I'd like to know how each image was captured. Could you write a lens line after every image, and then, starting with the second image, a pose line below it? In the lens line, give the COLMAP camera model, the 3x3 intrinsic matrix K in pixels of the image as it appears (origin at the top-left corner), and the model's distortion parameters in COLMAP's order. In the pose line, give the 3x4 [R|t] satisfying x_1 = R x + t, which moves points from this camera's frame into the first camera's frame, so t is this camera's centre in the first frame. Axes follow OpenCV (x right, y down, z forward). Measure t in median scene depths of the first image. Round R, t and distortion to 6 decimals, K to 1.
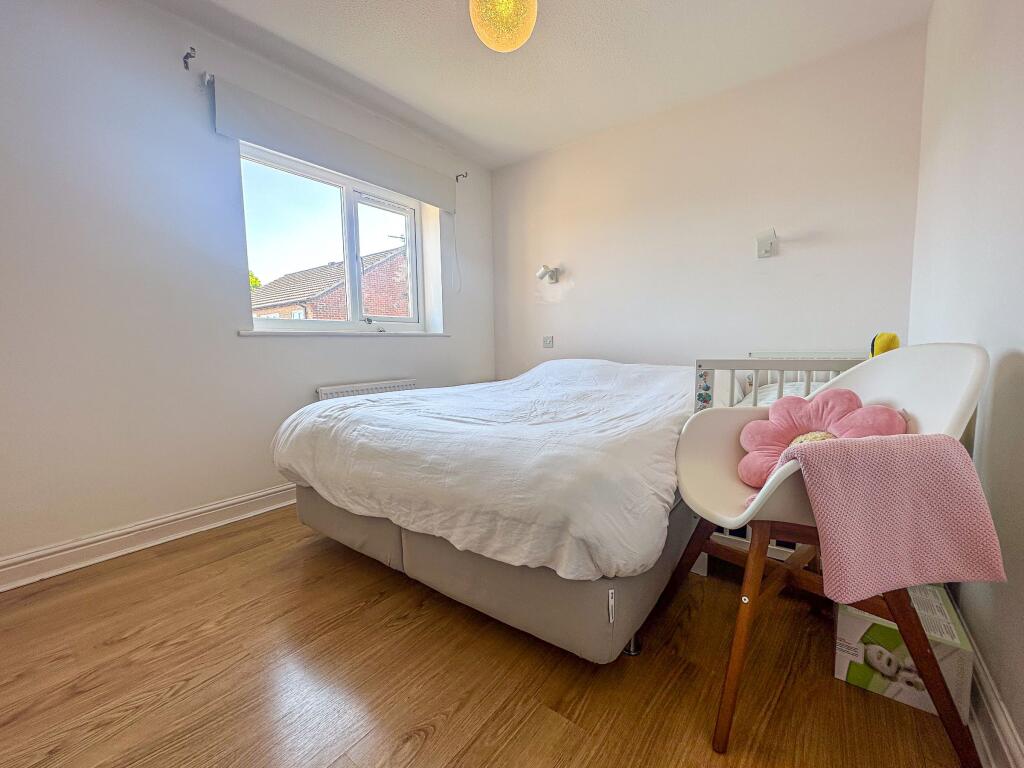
lens RADIAL K [[416.0, 0, 512.0], [0, 416.0, 384.0], [0, 0, 1]] dist [0.000673, 0.000030]
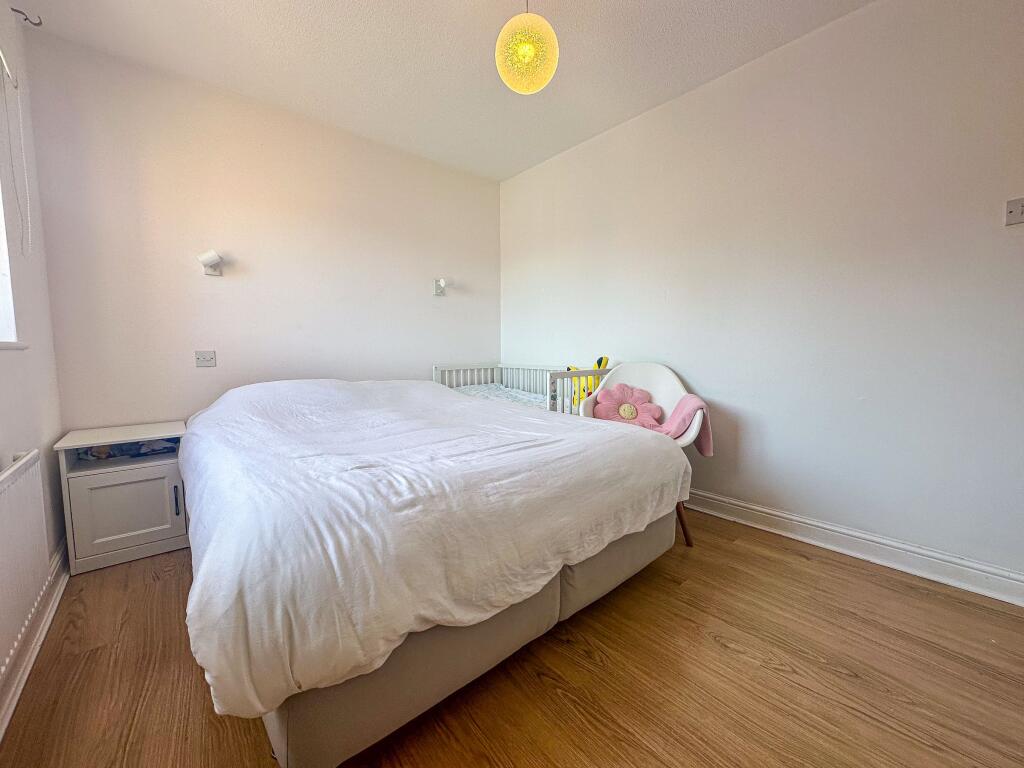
lens RADIAL K [[404.7, 0, 512.0], [0, 404.7, 384.0], [0, 0, 1]] dist [-0.000446, -0.000021]
pose [[0.212102, -0.068295, 0.974858, -1.027031], [0.090761, 0.994620, 0.049932, -0.104798], [-0.973024, 0.077888, 0.217159, 0.810066]]
